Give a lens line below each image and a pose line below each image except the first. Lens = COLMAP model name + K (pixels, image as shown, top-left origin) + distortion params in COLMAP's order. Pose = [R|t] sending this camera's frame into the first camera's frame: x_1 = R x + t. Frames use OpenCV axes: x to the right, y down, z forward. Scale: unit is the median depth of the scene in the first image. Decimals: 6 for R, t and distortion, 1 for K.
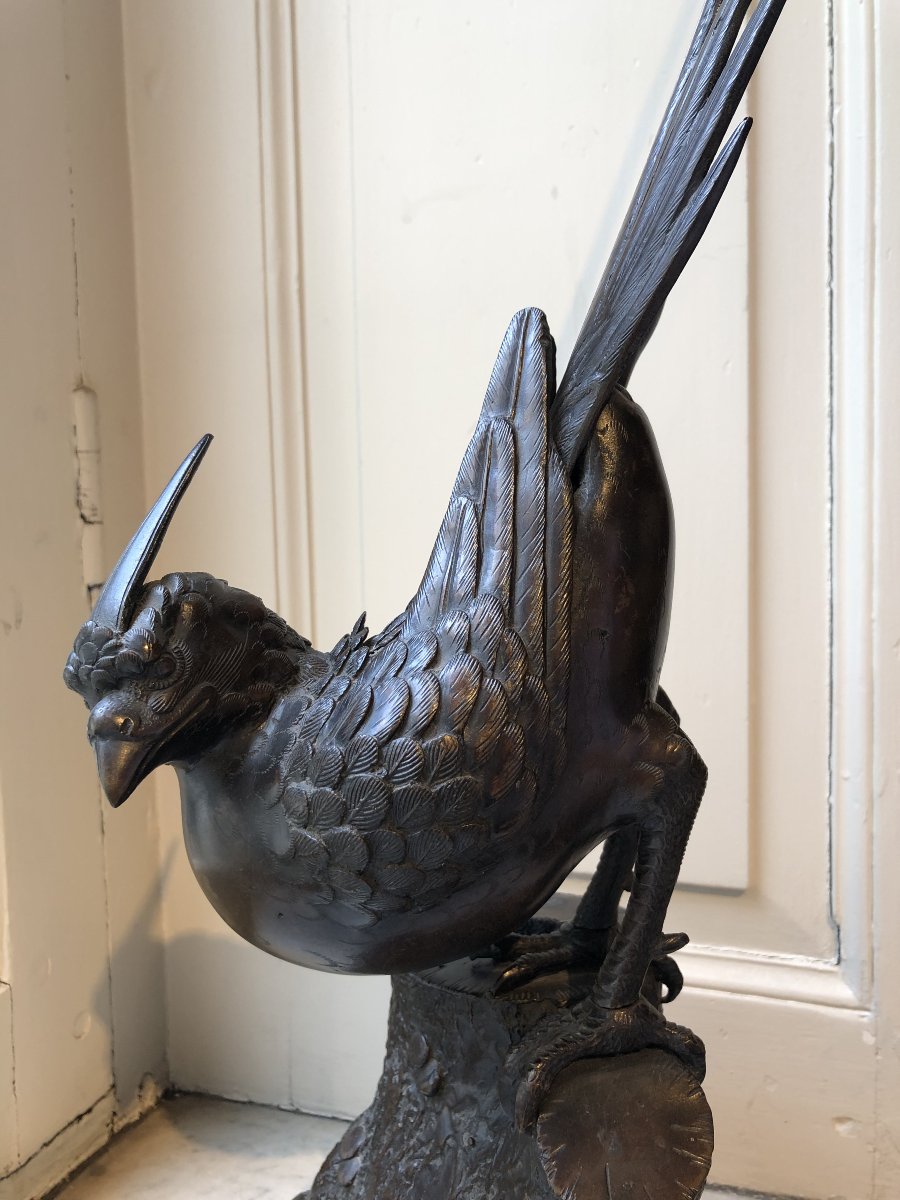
lens RADIAL K [[1004.0, 0, 440.2], [0, 1004.0, 593.2], [0, 0, 1]] dist [0.007186, -0.021156]
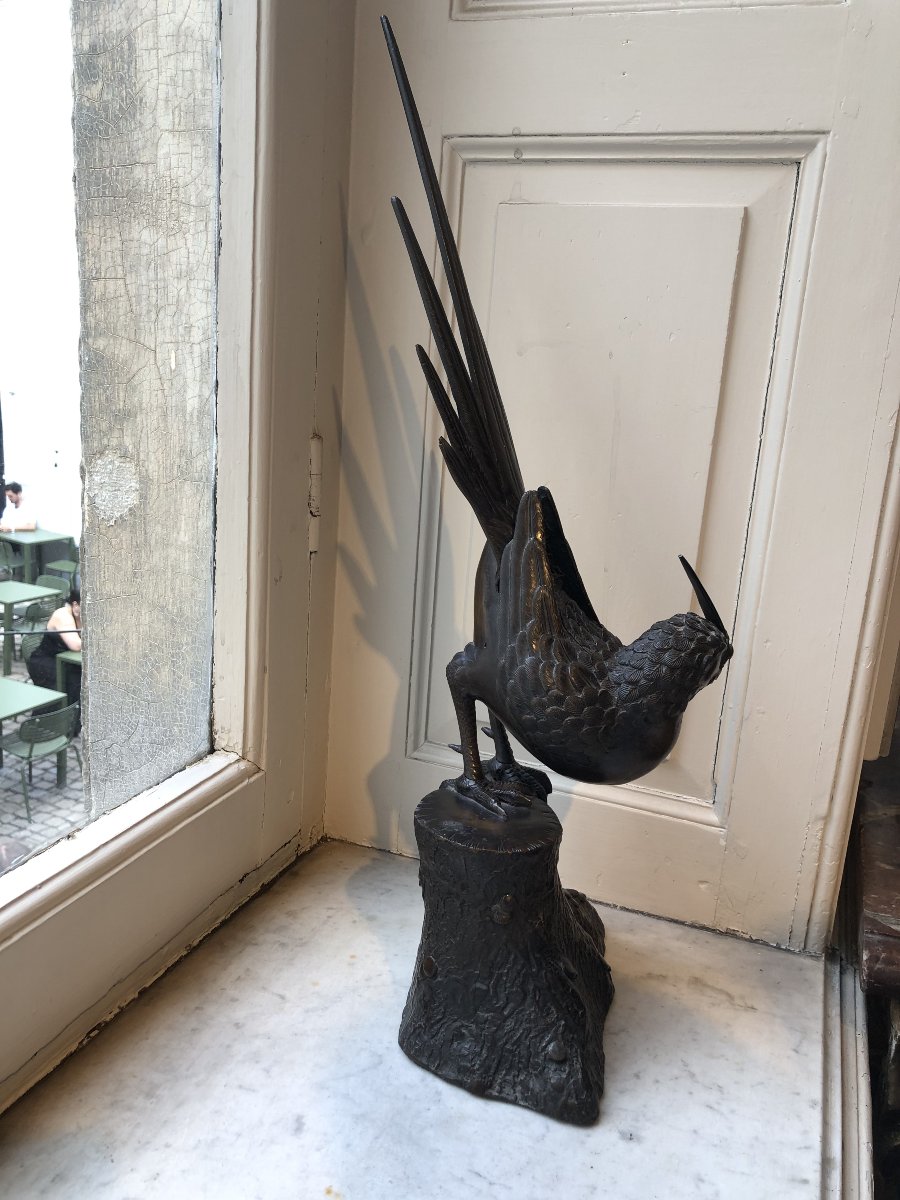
lens RADIAL K [[1004.0, 0, 442.1], [0, 1004.0, 601.5], [0, 0, 1]] dist [0.007186, -0.021156]
pose [[0.995488, 0.094605, -0.007275, -0.121376], [-0.091840, 0.979975, 0.176675, -0.277037], [0.023844, -0.175210, 0.984242, -0.769108]]
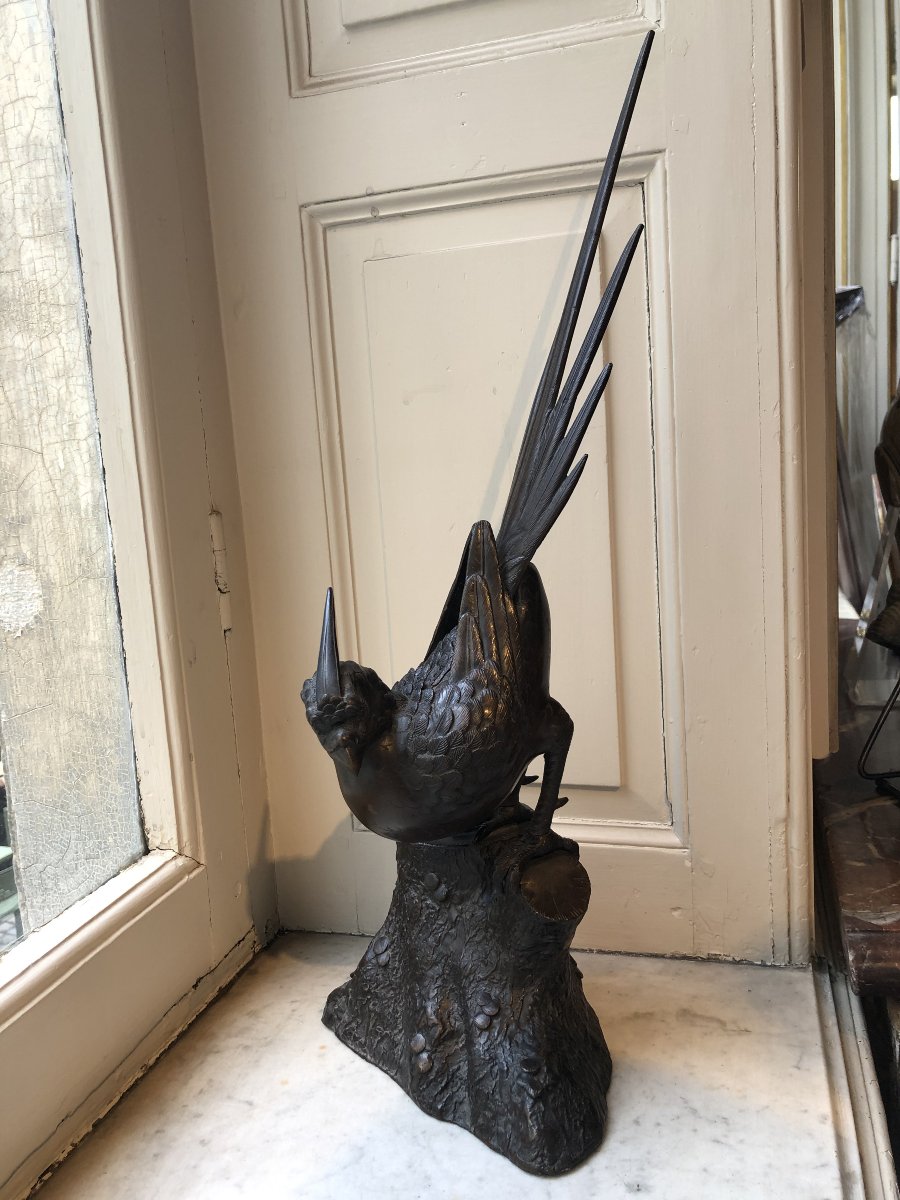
lens RADIAL K [[1004.0, 0, 432.2], [0, 1004.0, 587.4], [0, 0, 1]] dist [0.007186, -0.021156]
pose [[0.997997, -0.050976, 0.037452, -0.074965], [0.048156, 0.996192, 0.072679, -0.204096], [-0.041014, -0.070730, 0.996652, -0.741786]]
